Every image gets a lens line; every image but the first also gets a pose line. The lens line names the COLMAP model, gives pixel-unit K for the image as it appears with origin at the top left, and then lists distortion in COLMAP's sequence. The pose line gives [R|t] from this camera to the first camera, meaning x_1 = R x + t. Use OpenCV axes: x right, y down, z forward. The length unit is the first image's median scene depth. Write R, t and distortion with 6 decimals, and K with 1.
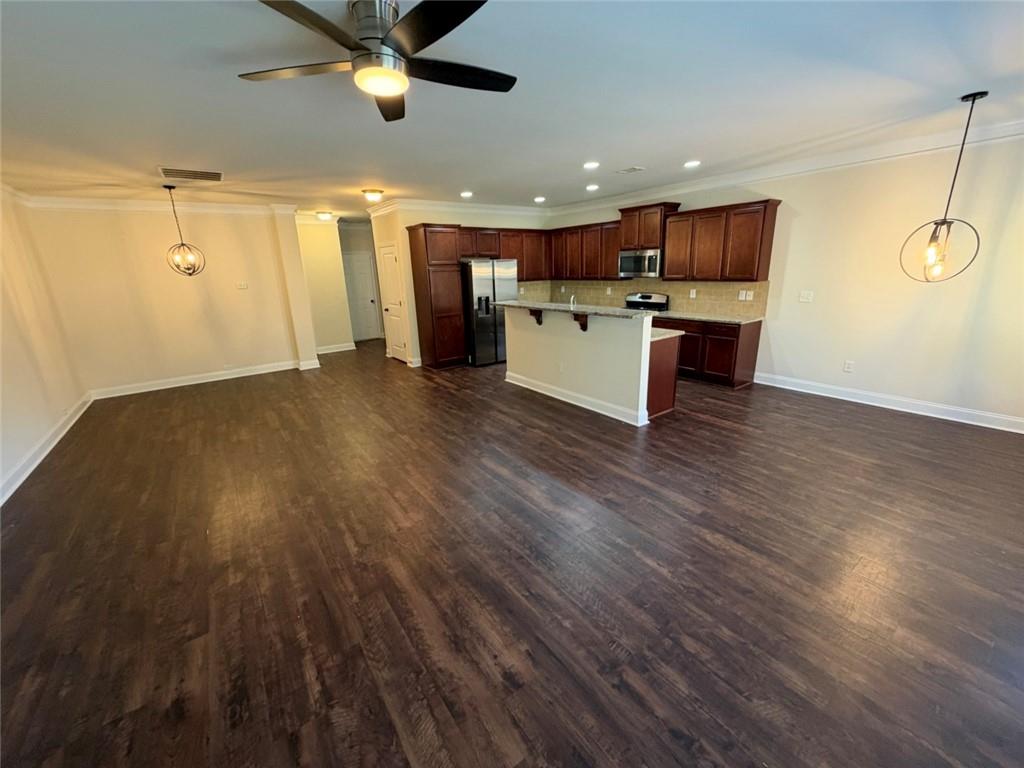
lens RADIAL K [[410.1, 0, 508.6], [0, 410.1, 384.6], [0, 0, 1]] dist [0.002860, 0.000371]
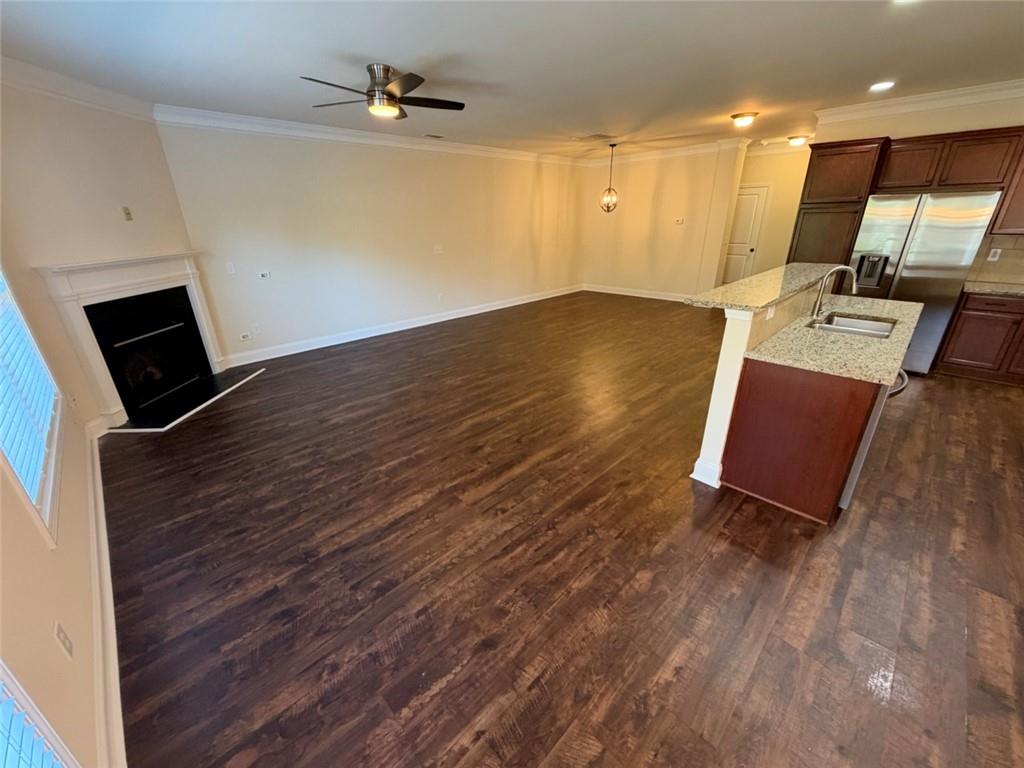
lens RADIAL K [[410.1, 0, 508.7], [0, 410.1, 386.5], [0, 0, 1]] dist [0.002860, 0.000371]
pose [[0.144623, 0.406580, -0.902096, 0.807830], [-0.260352, 0.895192, 0.361730, -0.185100], [0.954621, 0.182548, 0.235320, 0.557106]]
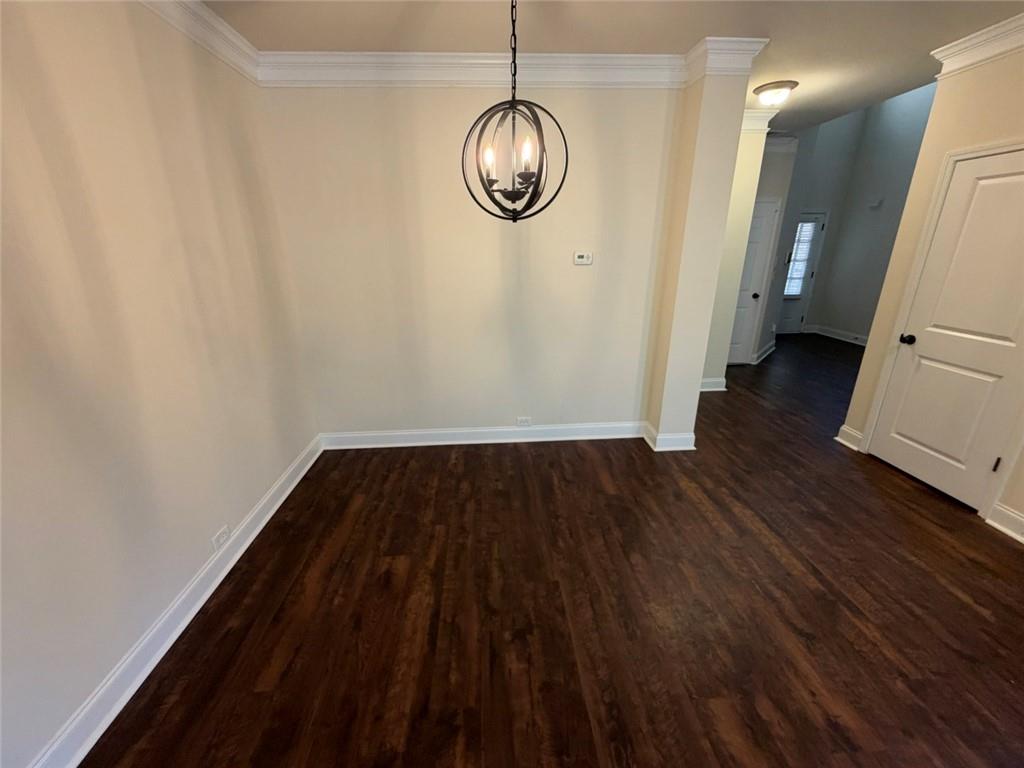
lens RADIAL K [[410.1, 0, 509.7], [0, 410.1, 382.8], [0, 0, 1]] dist [0.002860, 0.000371]
pose [[0.842577, 0.197739, -0.500962, -0.735089], [-0.168965, 0.980253, 0.102738, -0.217186], [0.511385, -0.001919, 0.859350, 0.902348]]
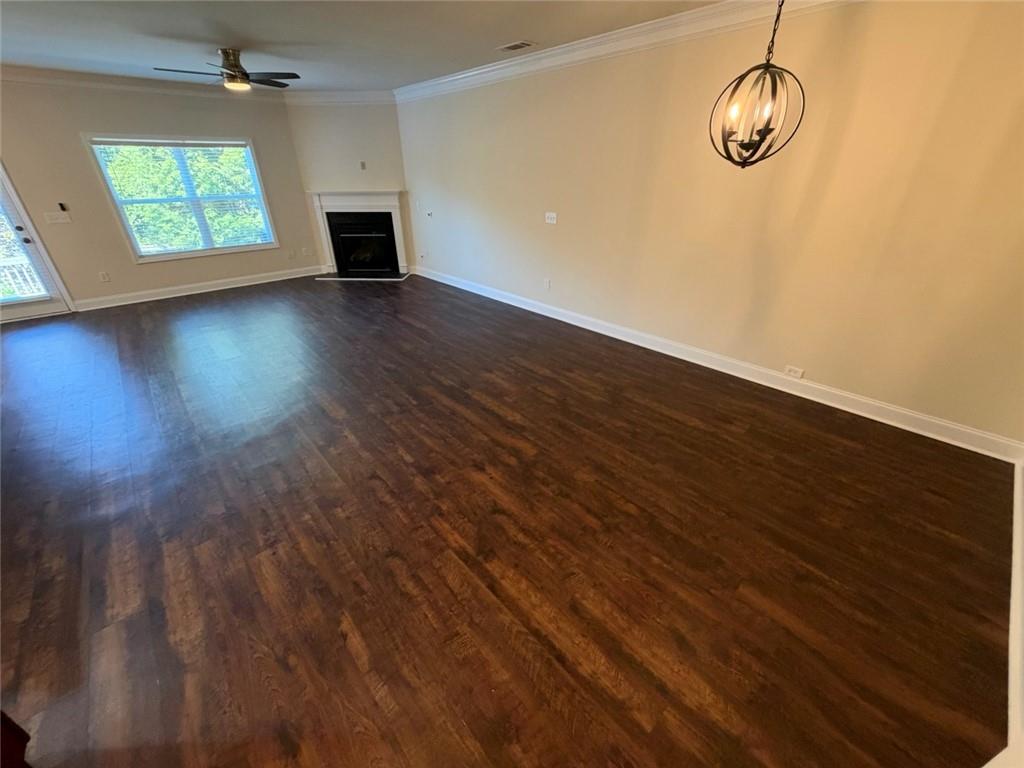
lens RADIAL K [[410.1, 0, 508.7], [0, 410.1, 382.5], [0, 0, 1]] dist [0.002860, 0.000371]
pose [[-0.993555, 0.086593, -0.073150, -0.632459], [0.012015, 0.722133, 0.691650, -0.464377], [0.112716, 0.686313, -0.718519, 1.671512]]
